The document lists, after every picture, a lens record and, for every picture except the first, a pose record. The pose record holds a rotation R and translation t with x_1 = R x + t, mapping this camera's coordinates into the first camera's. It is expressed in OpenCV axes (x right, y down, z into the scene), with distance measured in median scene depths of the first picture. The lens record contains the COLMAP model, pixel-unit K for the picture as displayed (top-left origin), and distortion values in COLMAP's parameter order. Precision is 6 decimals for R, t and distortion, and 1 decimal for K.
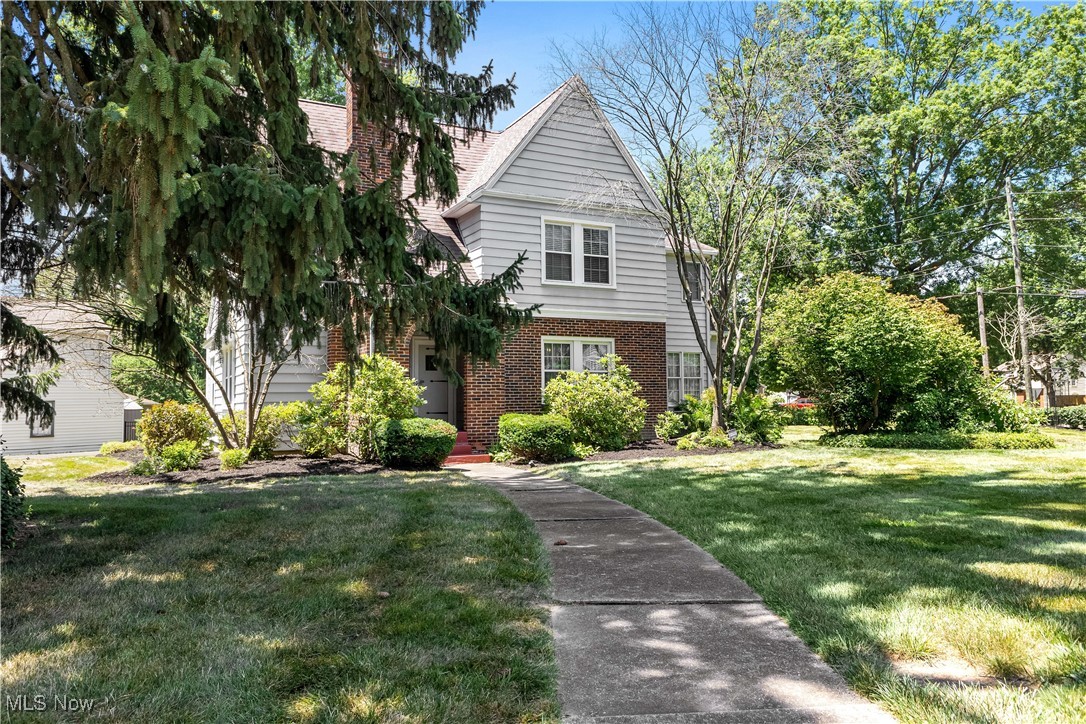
lens RADIAL K [[812.2, 0, 542.5], [0, 812.2, 361.1], [0, 0, 1]] dist [0.025964, -0.004024]
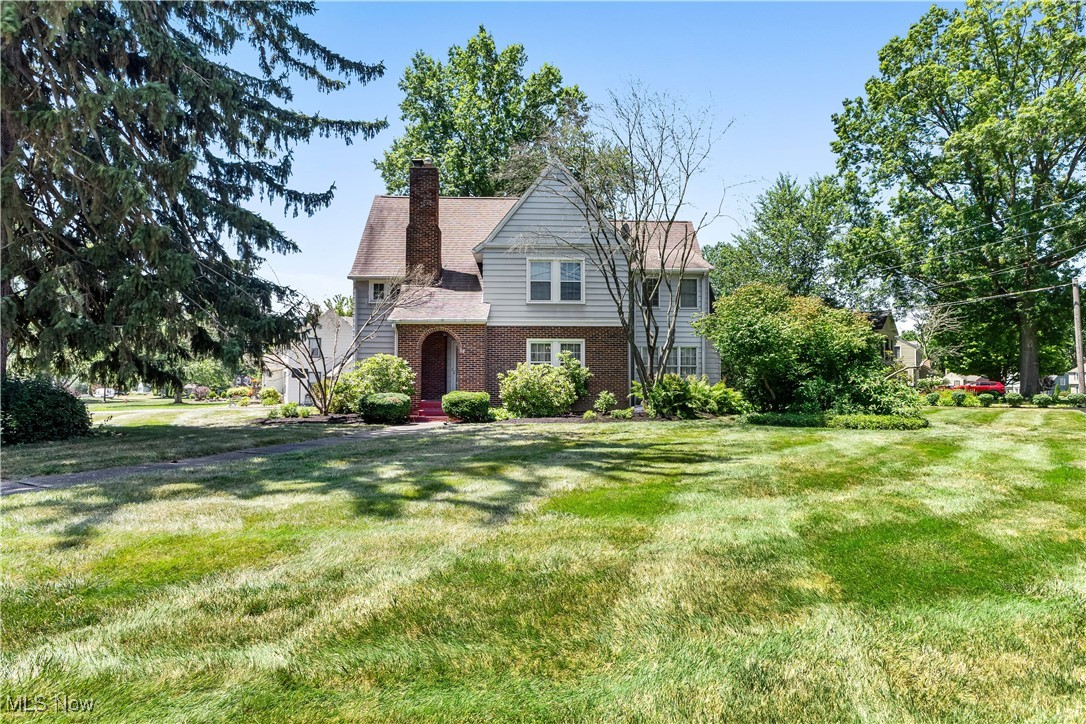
lens RADIAL K [[583.1, 0, 541.2], [0, 583.1, 366.2], [0, 0, 1]] dist [-0.016106, 0.000324]
pose [[0.900402, 0.001257, -0.435057, 0.481989], [0.011009, 0.999610, 0.025673, -0.007871], [0.434920, -0.027906, 0.900037, 0.054707]]
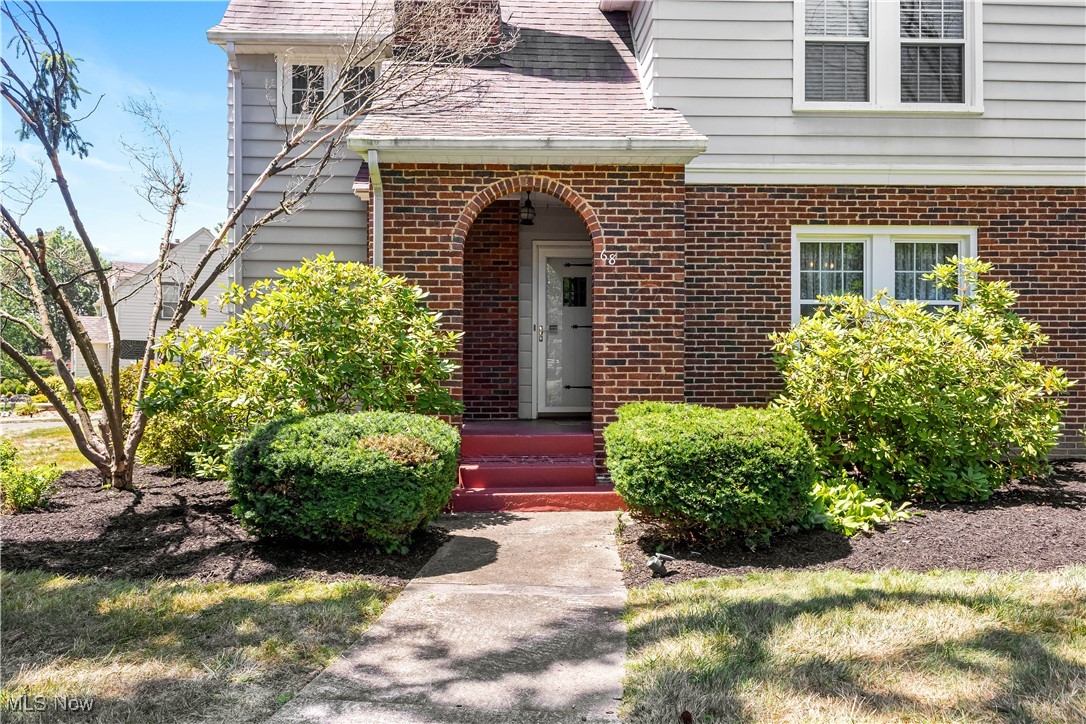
lens RADIAL K [[812.2, 0, 542.7], [0, 812.2, 359.3], [0, 0, 1]] dist [0.025964, -0.004024]
pose [[0.912248, 0.006566, -0.409586, 0.058511], [0.011878, 0.999027, 0.042468, 0.022724], [0.409466, -0.043607, 0.911283, 0.517729]]
